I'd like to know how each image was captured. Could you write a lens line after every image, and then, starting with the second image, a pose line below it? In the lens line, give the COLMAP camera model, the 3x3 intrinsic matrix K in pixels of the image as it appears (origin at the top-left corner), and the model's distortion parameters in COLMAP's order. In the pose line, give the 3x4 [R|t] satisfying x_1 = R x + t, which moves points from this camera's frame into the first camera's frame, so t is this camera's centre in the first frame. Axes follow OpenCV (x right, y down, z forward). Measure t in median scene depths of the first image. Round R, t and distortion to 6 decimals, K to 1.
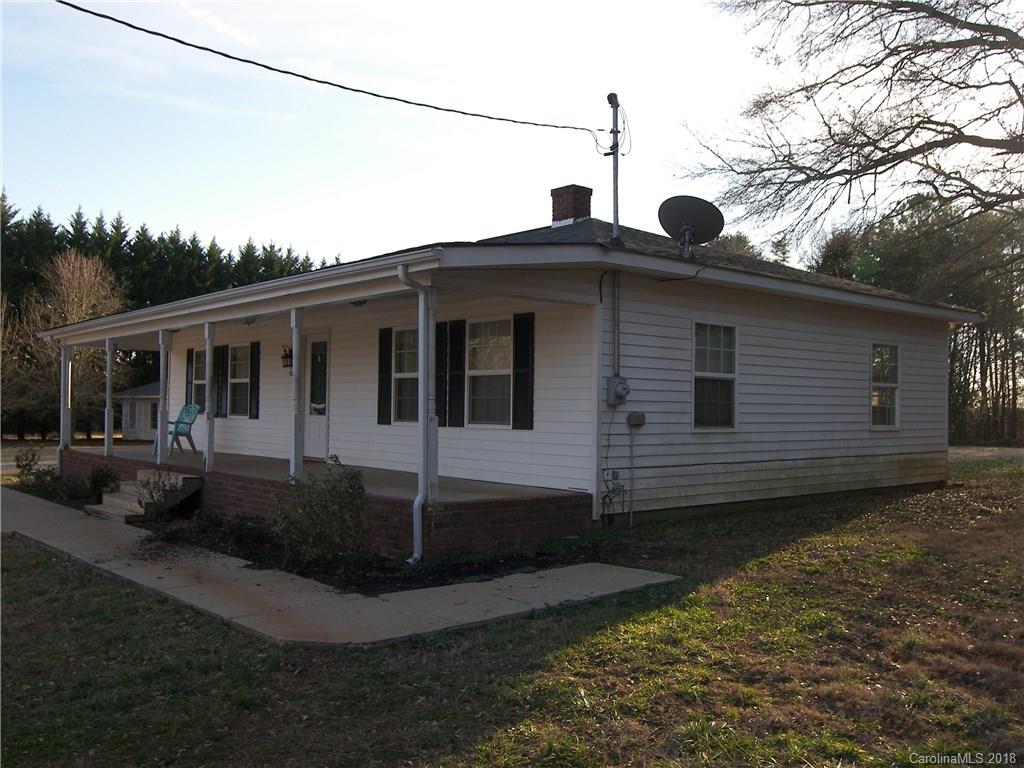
lens RADIAL K [[969.4, 0, 512.0], [0, 969.4, 384.0], [0, 0, 1]] dist [-0.007065, -0.004618]
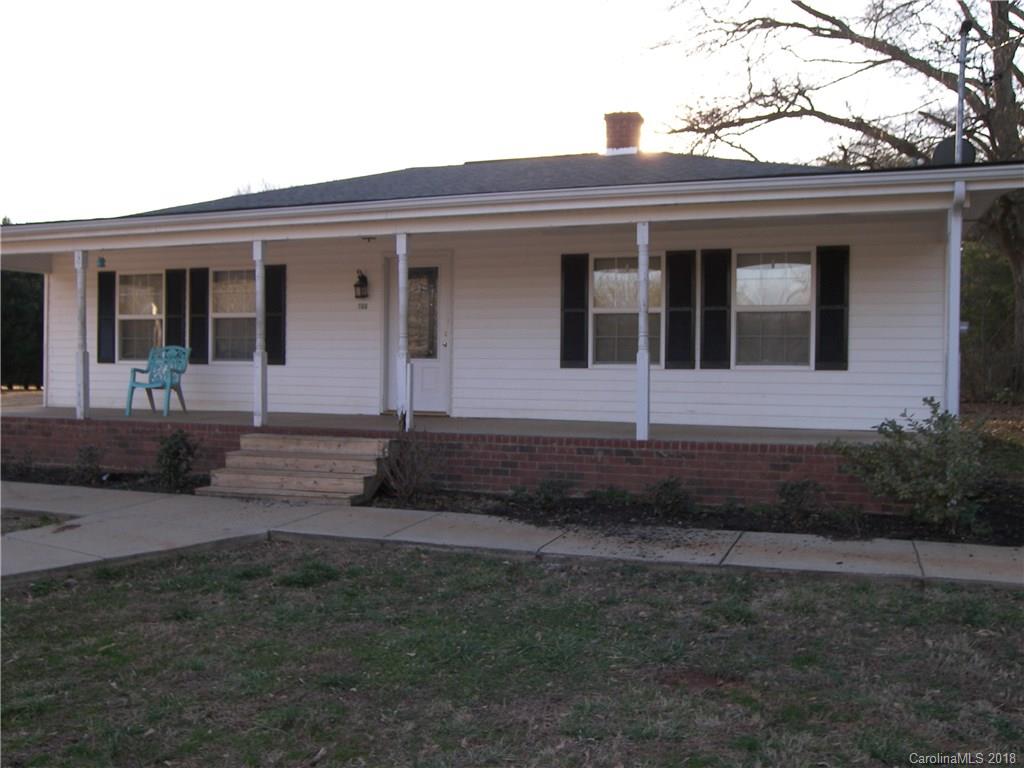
lens RADIAL K [[969.4, 0, 512.0], [0, 969.4, 384.0], [0, 0, 1]] dist [-0.007065, -0.004618]
pose [[0.854166, -0.017056, 0.519721, -0.593827], [-0.008037, 0.998910, 0.045989, 0.016377], [-0.519938, -0.043459, 0.853098, 0.287342]]
